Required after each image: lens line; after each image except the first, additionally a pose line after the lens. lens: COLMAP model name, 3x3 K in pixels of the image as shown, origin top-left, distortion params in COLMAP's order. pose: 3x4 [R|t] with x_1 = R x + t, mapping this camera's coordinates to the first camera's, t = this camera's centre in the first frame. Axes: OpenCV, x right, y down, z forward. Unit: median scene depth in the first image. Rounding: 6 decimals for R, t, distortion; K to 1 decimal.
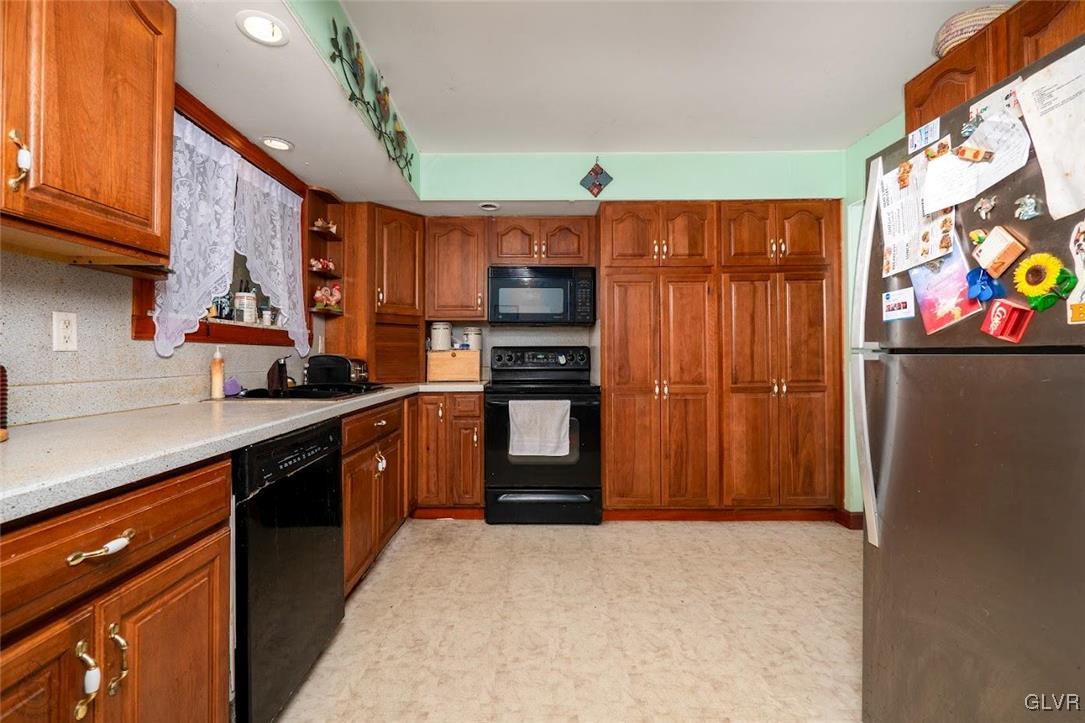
lens RADIAL K [[418.0, 0, 542.5], [0, 418.0, 361.5], [0, 0, 1]] dist [-0.000709, -0.000062]
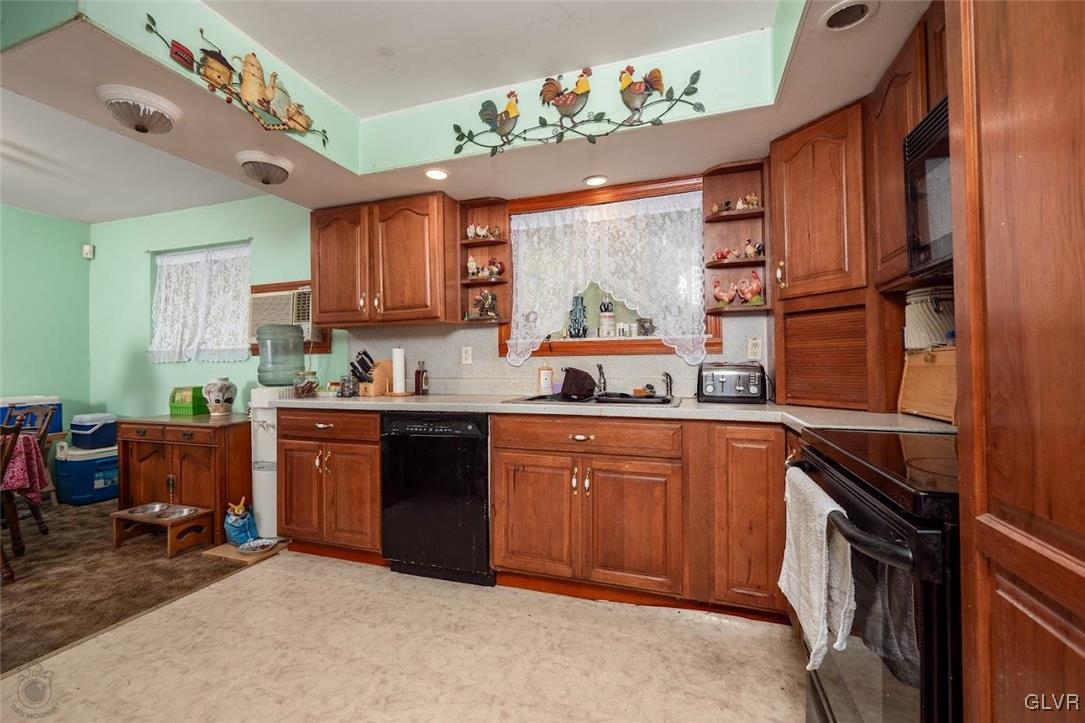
lens RADIAL K [[466.6, 0, 542.5], [0, 466.6, 361.5], [0, 0, 1]] dist [-0.000546, -0.000085]
pose [[-0.310298, -0.005983, -0.950620, 0.649318], [-0.001275, 0.999982, -0.005877, -0.014445], [0.950638, -0.000611, -0.310300, 1.283935]]
